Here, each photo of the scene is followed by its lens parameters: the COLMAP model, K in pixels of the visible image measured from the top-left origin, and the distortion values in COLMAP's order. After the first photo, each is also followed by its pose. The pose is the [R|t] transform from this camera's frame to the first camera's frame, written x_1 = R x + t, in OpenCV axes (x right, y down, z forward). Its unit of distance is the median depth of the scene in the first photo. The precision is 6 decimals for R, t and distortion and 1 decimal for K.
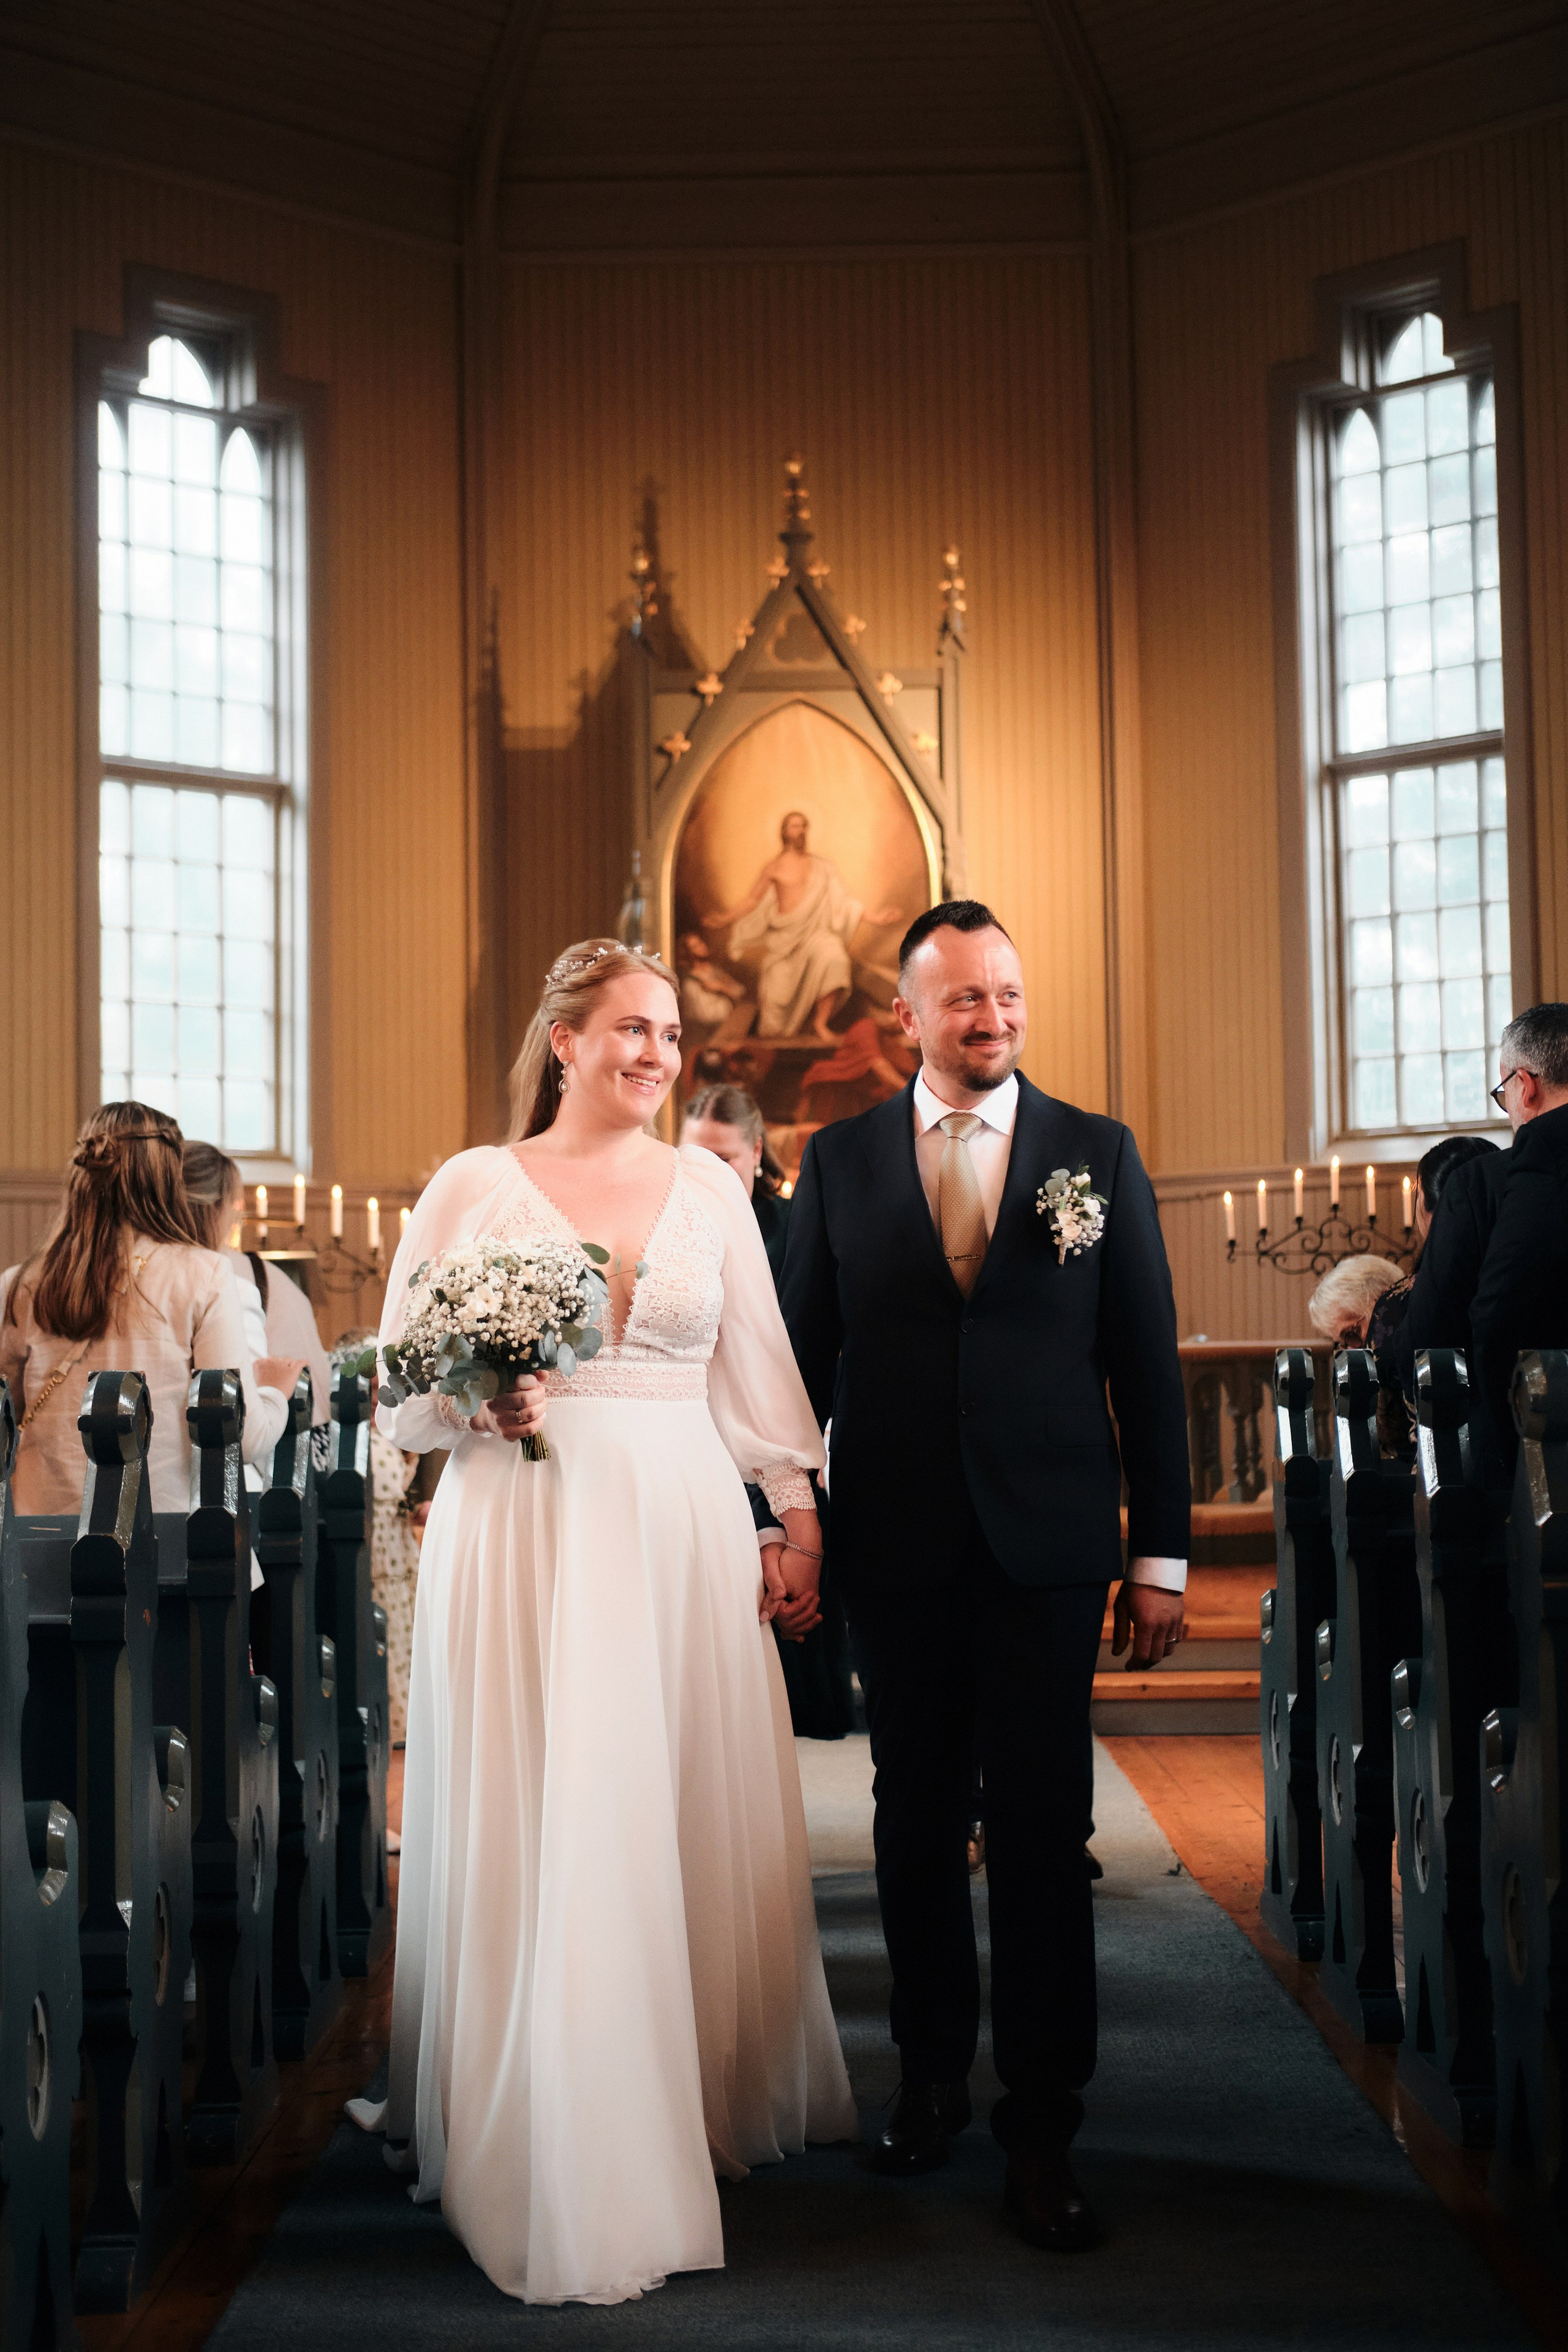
lens RADIAL K [[3497.5, 0, 834.2], [0, 3497.5, 1176.0], [0, 0, 1]] dist [0.006463, -0.019882]
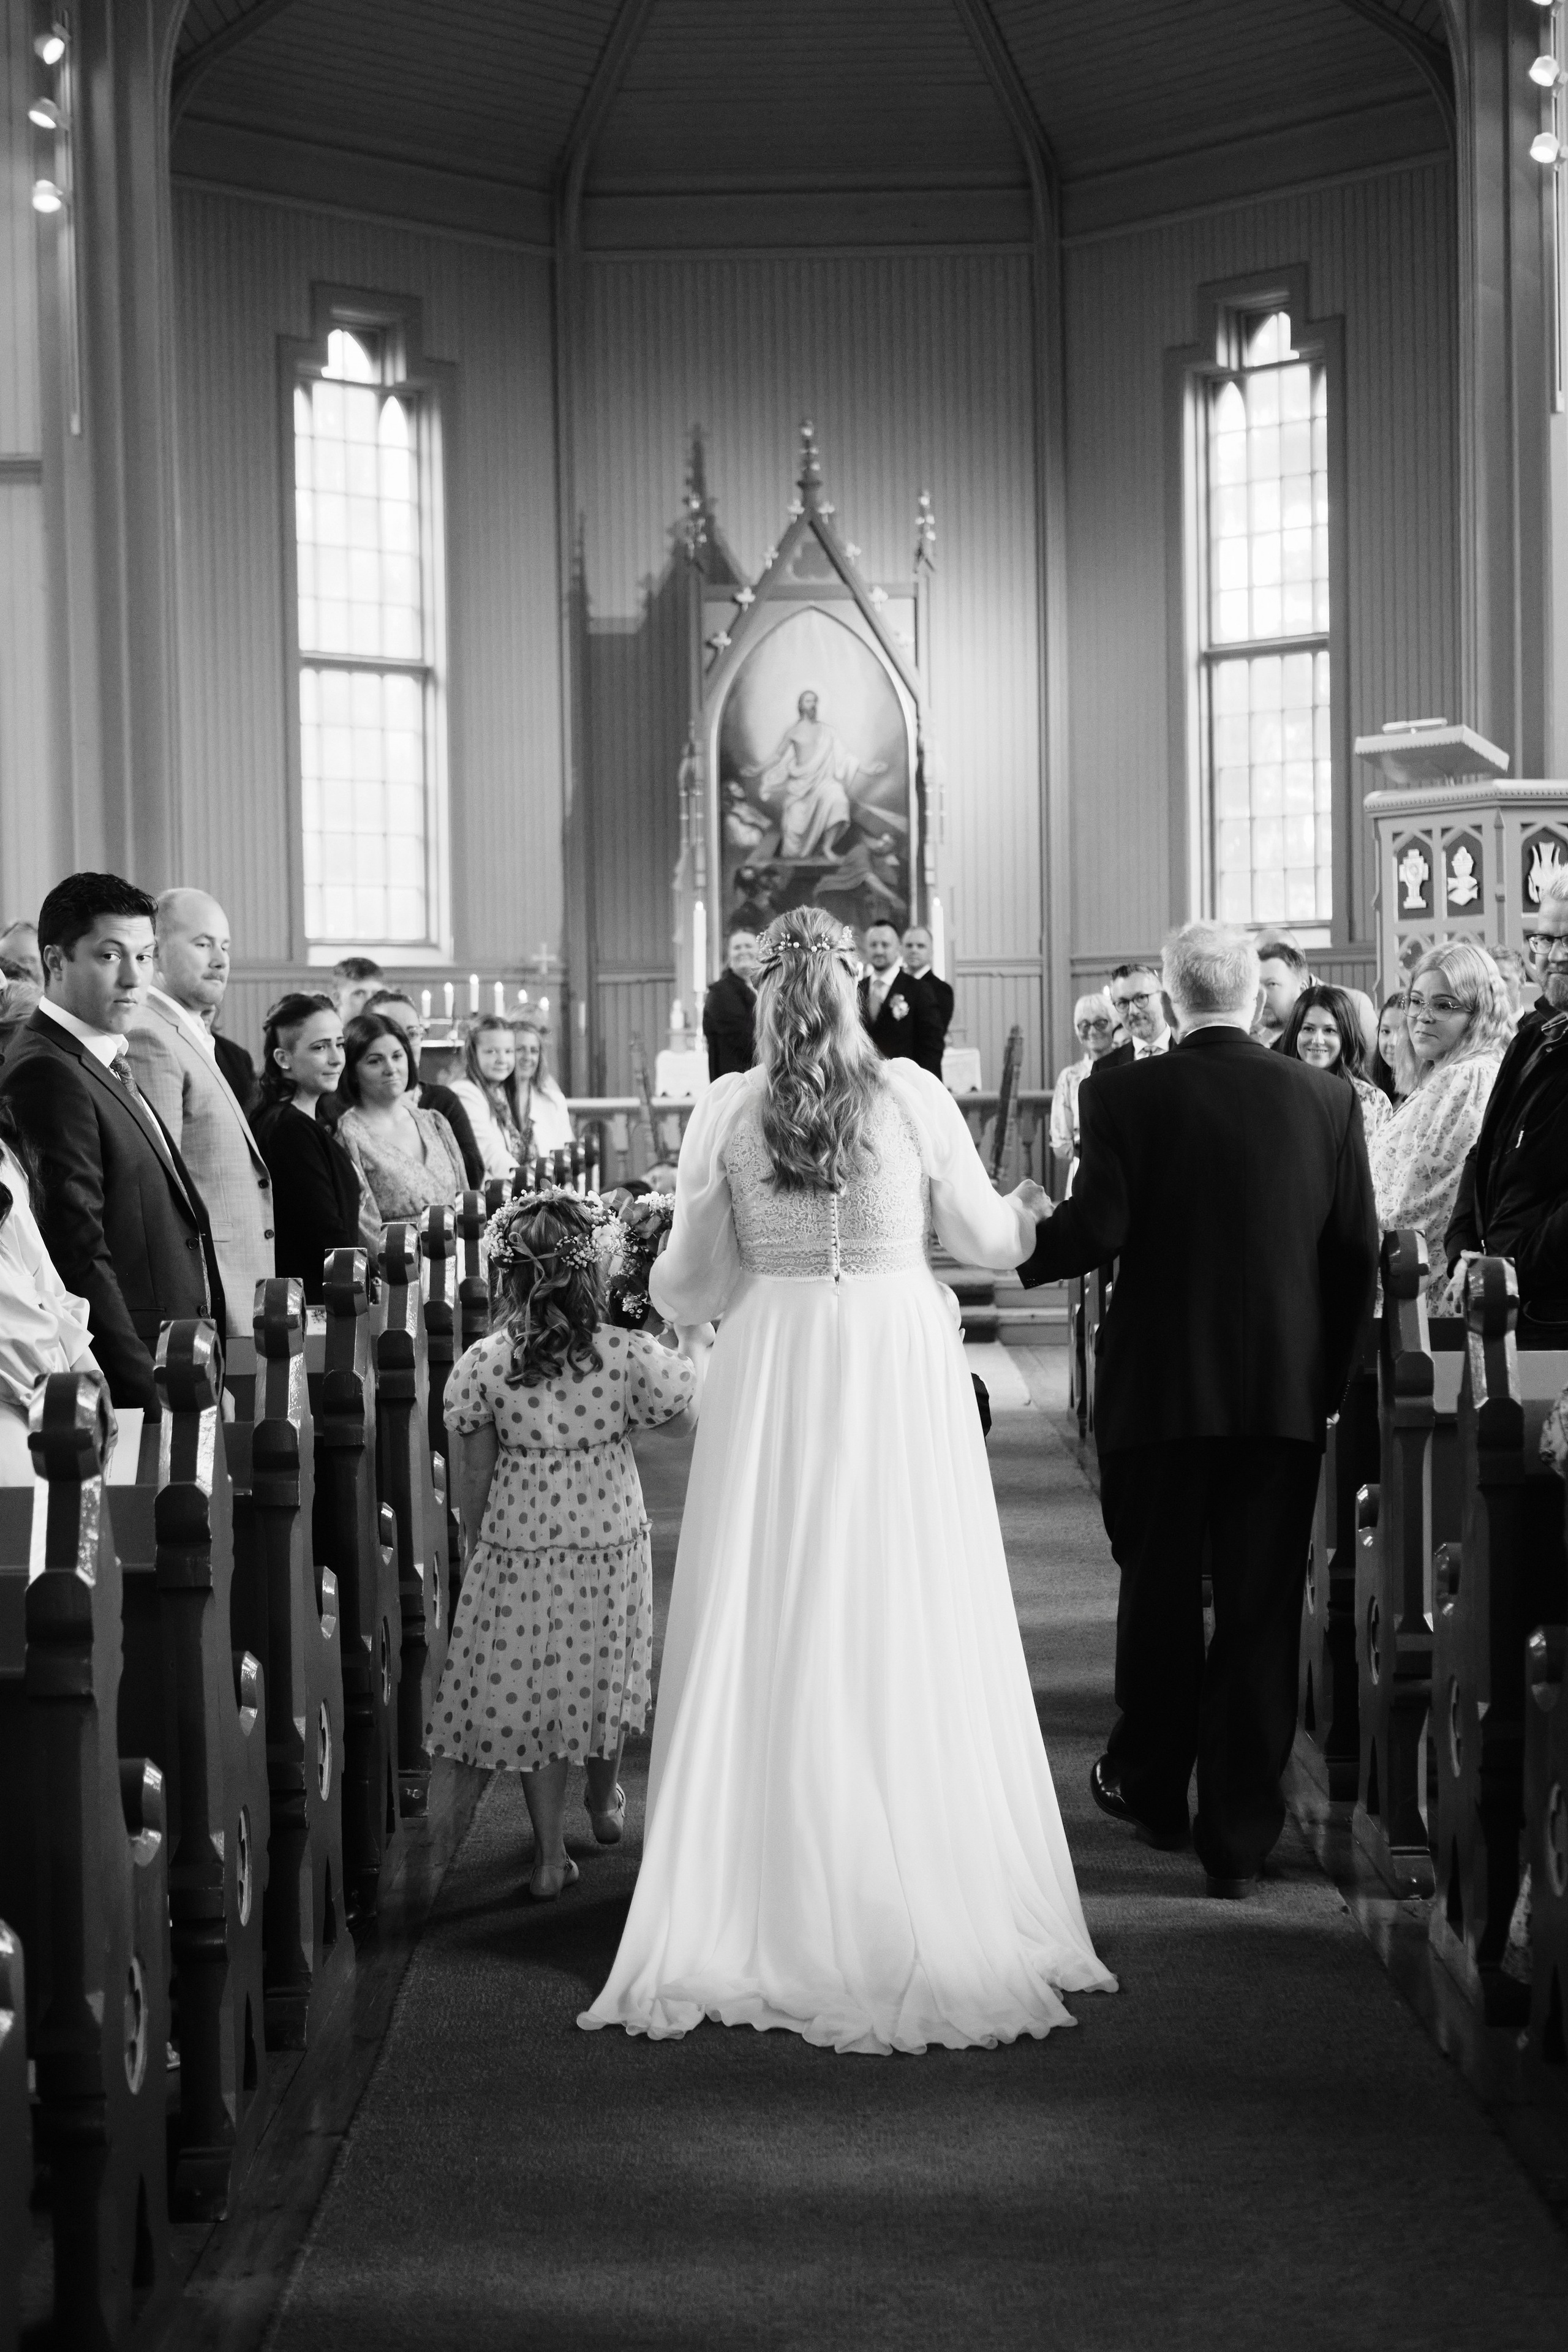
lens RADIAL K [[3631.4, 0, 784.0], [0, 3631.4, 1176.0], [0, 0, 1]] dist [0.039112, -0.110520]
pose [[0.999933, 0.000452, -0.011524, -0.004357], [0.000589, 0.995926, 0.090178, -0.043673], [0.011518, -0.090178, 0.995859, -0.418556]]
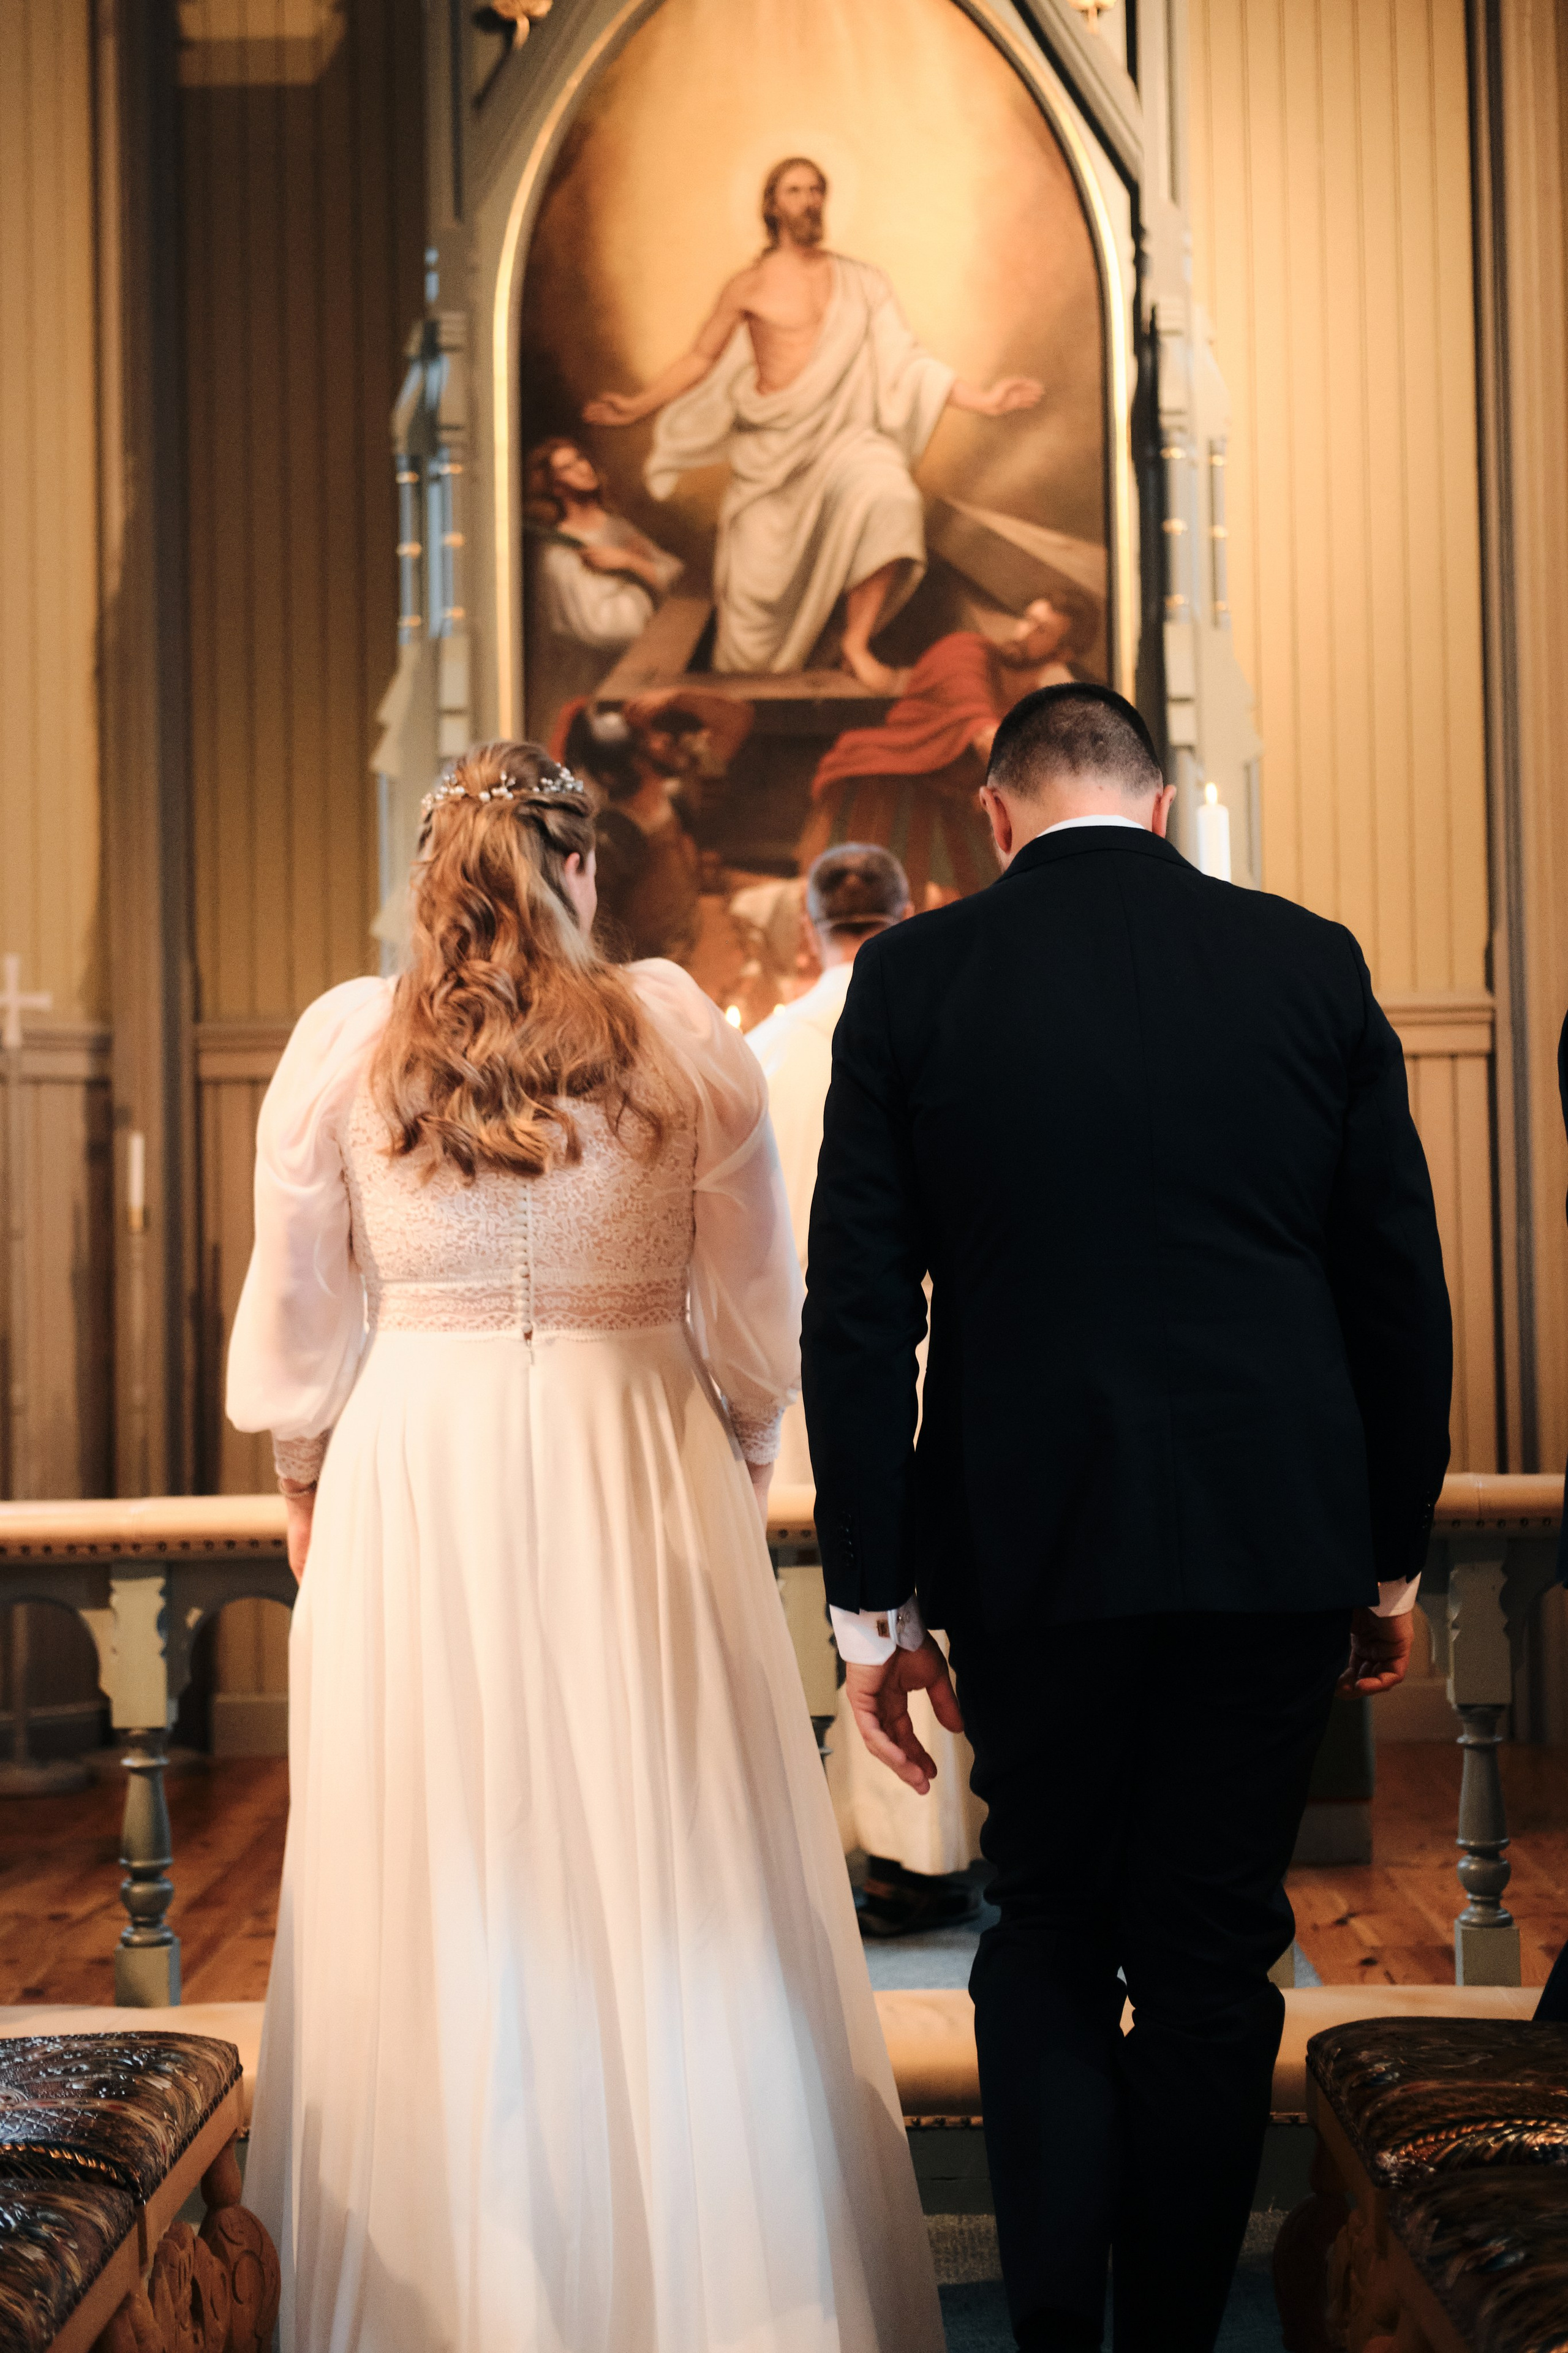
lens RADIAL K [[3632.7, 0, 784.0], [0, 3632.7, 1176.5], [0, 0, 1]] dist [0.039112, -0.110520]
pose [[0.999273, -0.003203, -0.037996, 0.004134], [0.004476, 0.999429, 0.033483, 0.007631], [0.037867, -0.033629, 0.998717, 0.542595]]
